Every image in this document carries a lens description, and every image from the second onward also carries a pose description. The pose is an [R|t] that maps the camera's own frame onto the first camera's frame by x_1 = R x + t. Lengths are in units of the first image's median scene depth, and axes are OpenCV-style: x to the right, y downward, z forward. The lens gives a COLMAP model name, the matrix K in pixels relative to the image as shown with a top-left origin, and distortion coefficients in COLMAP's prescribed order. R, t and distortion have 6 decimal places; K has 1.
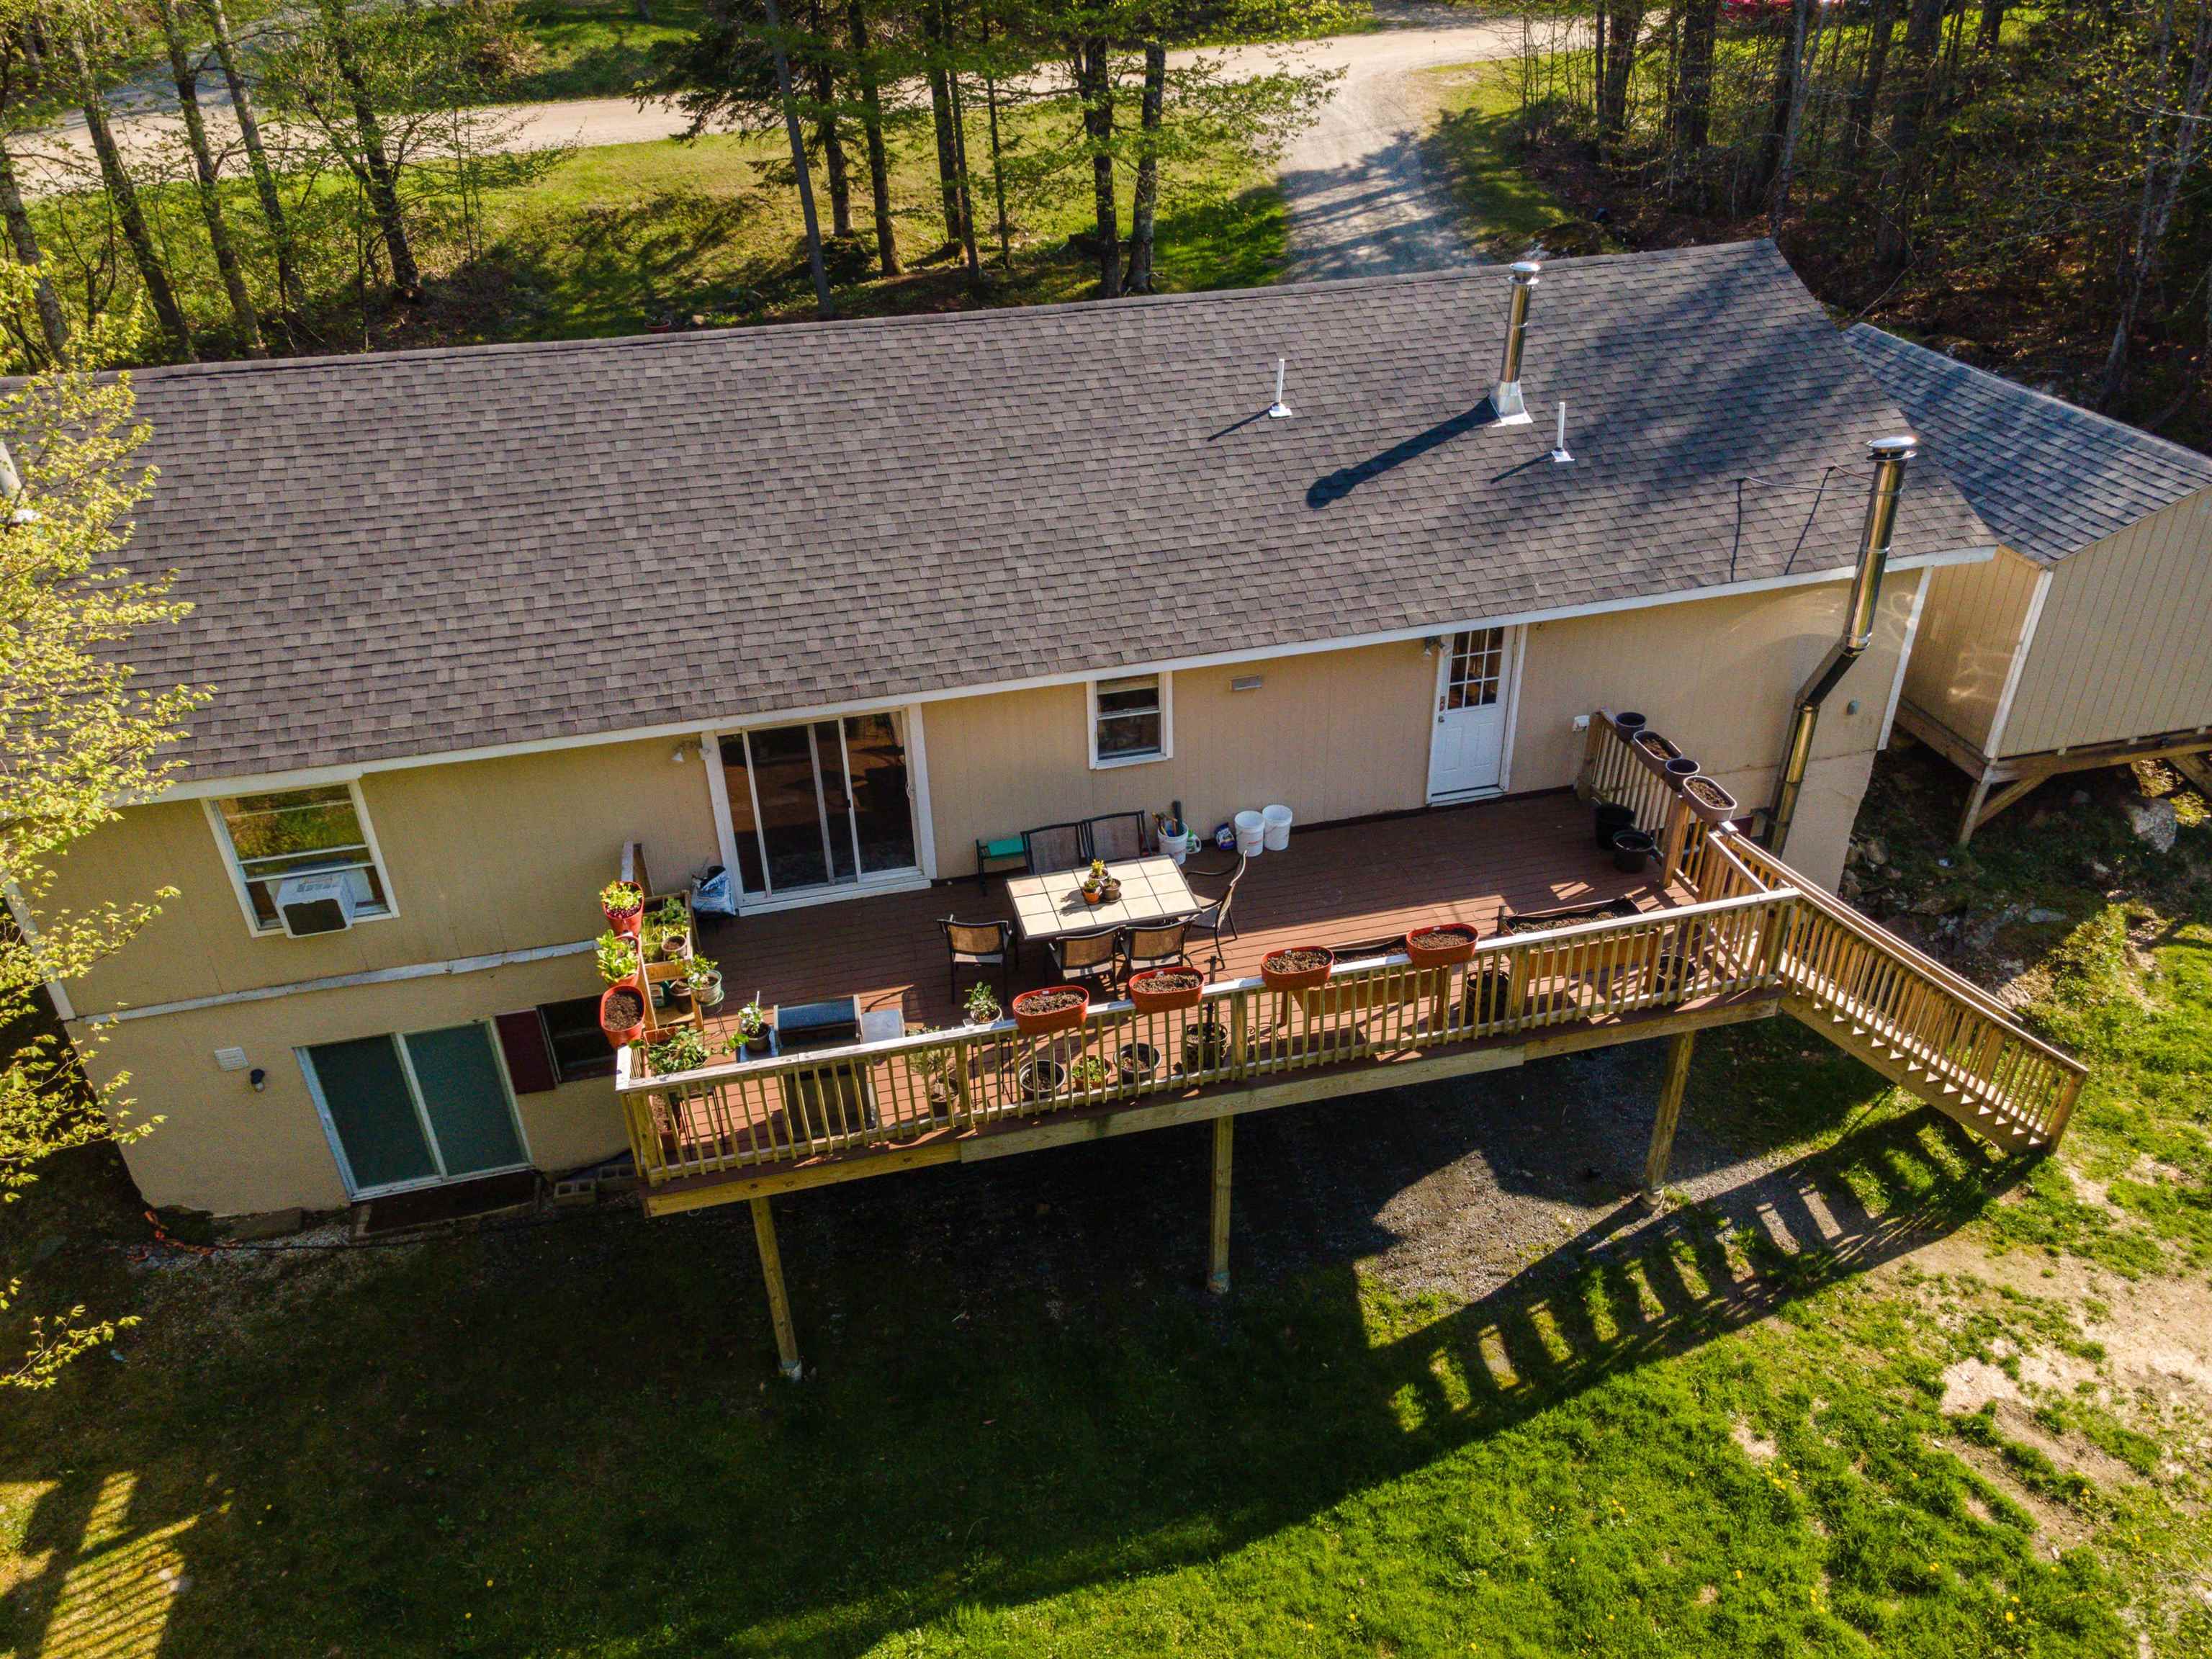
lens RADIAL K [[1649.3, 0, 1106.0], [0, 1649.3, 829.5], [0, 0, 1]] dist [0.084136, 0.000208]
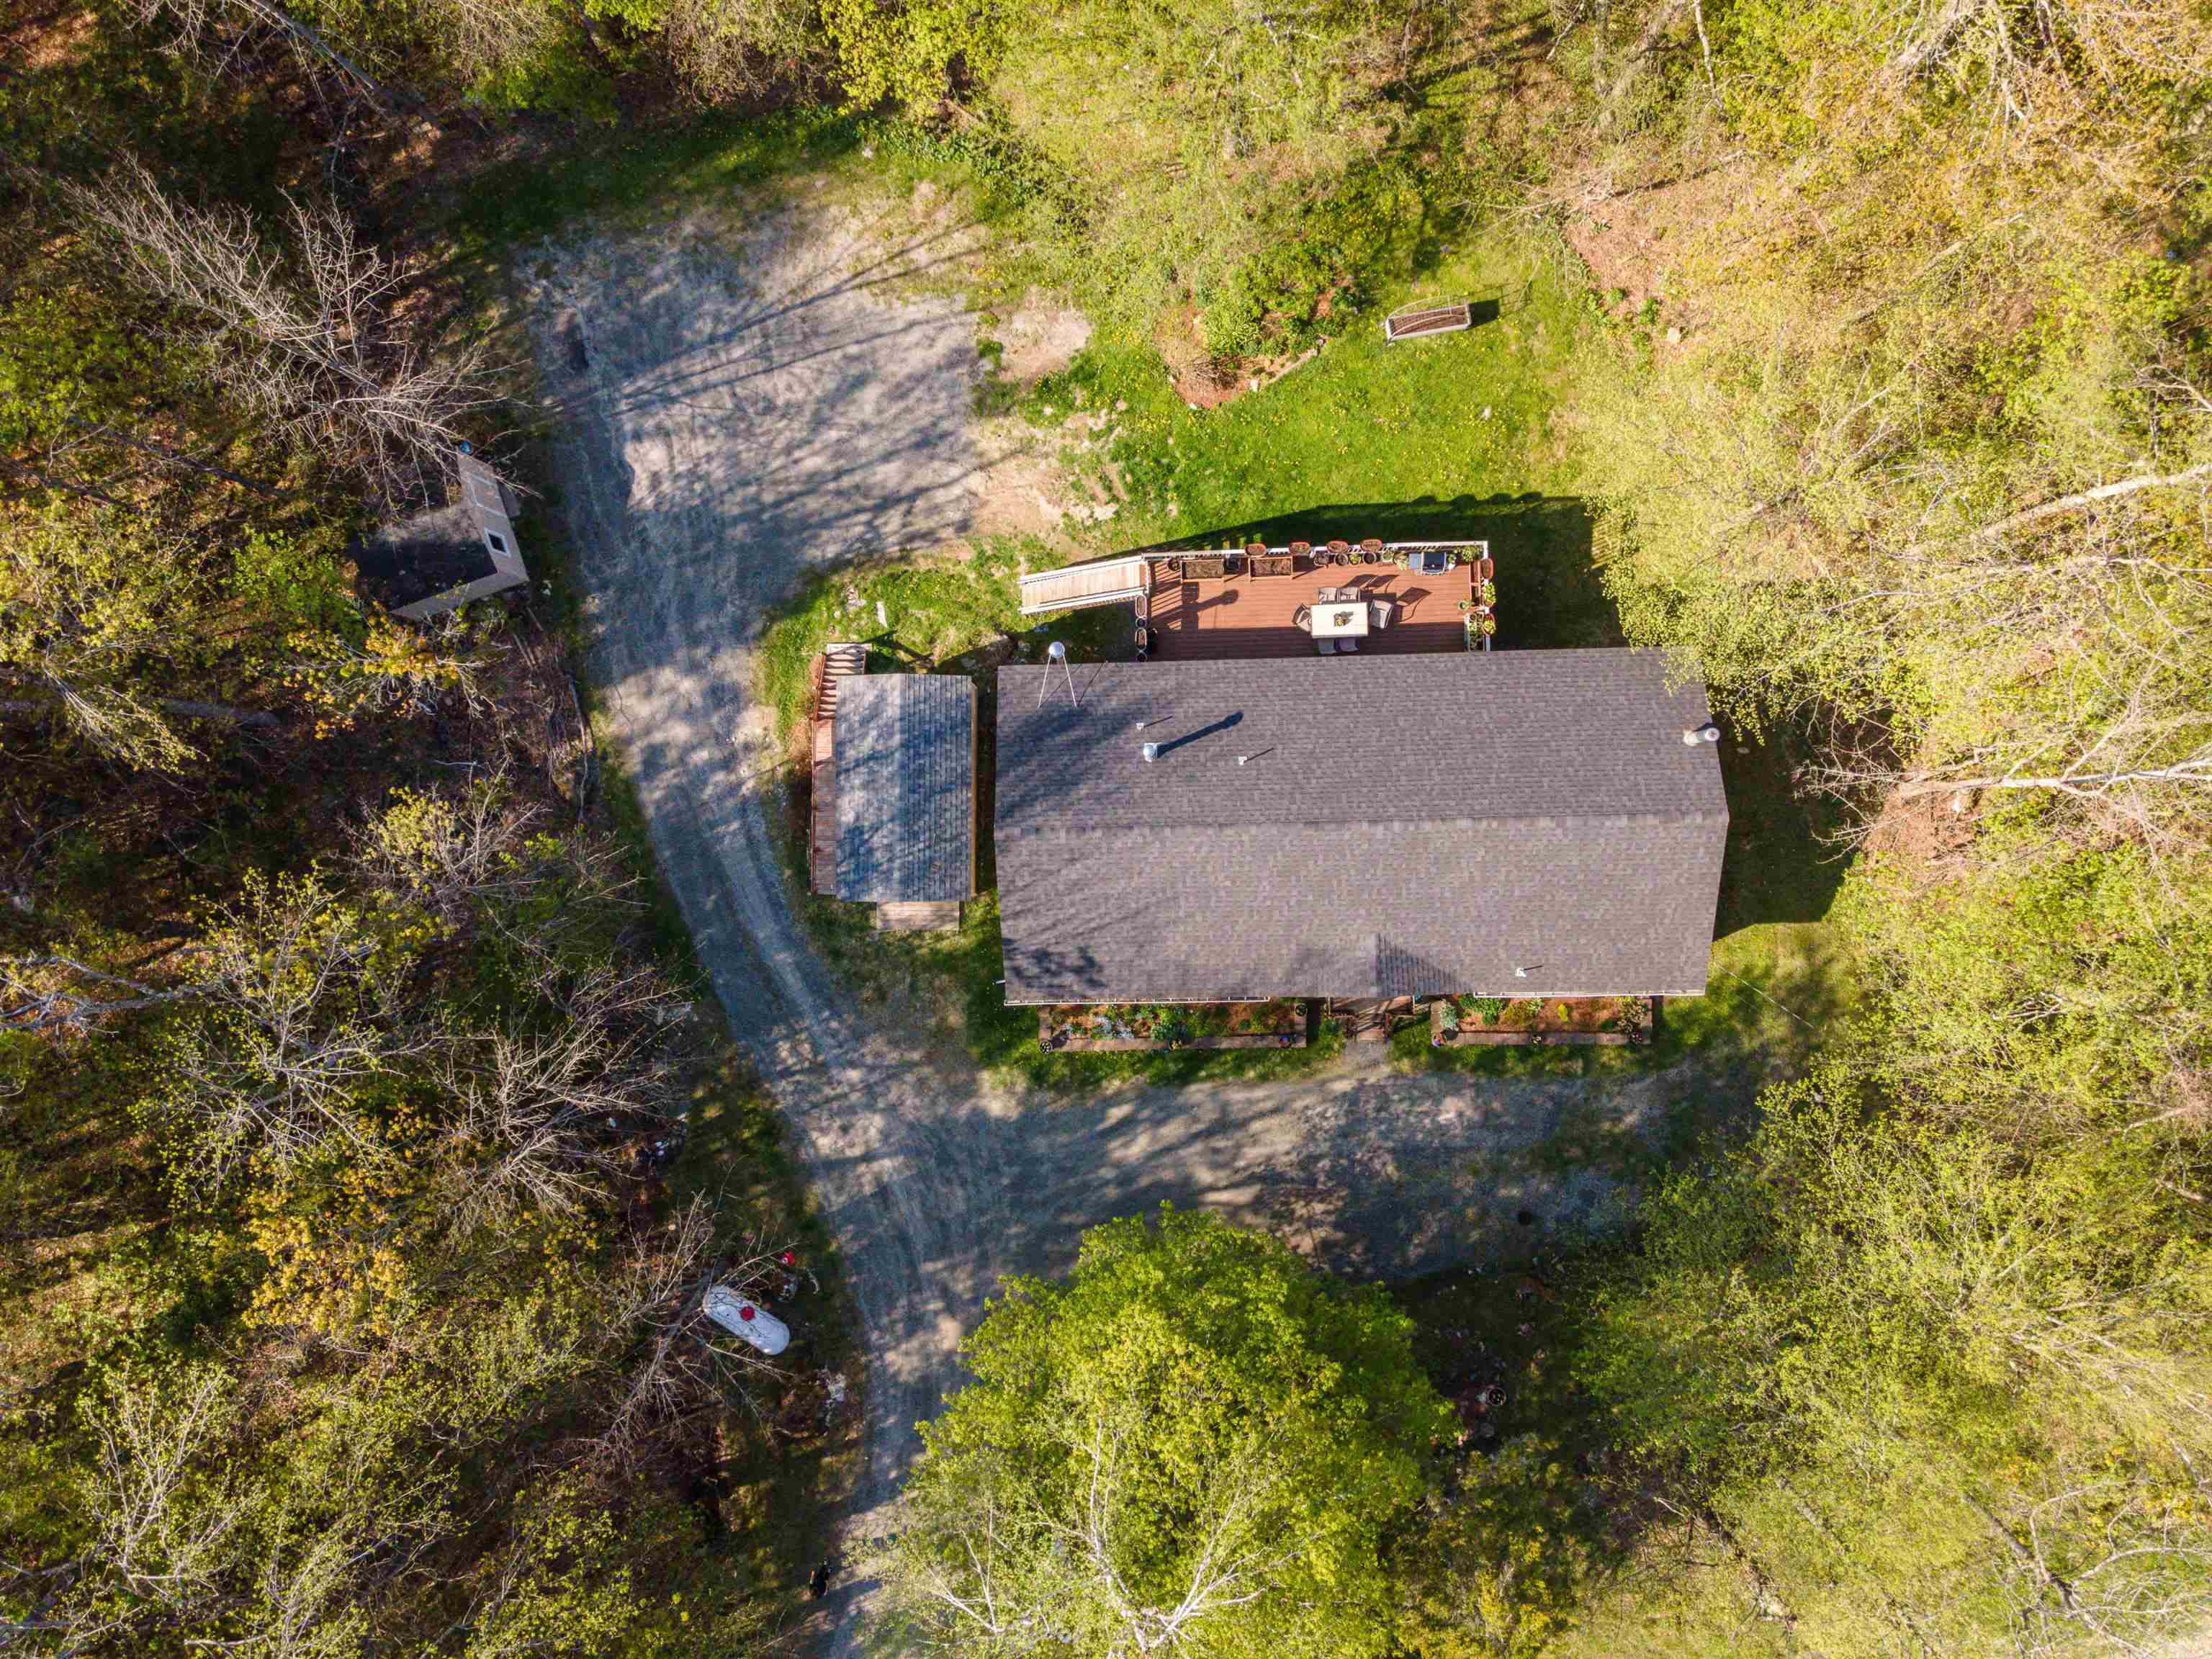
lens RADIAL K [[1649.3, 0, 1106.0], [0, 1649.3, 829.5], [0, 0, 1]] dist [0.084136, 0.000208]
pose [[-0.970948, -0.231812, 0.059362, 0.150036], [0.179561, -0.541832, 0.821082, -2.855057], [-0.158173, 0.807887, 0.567715, -0.420463]]
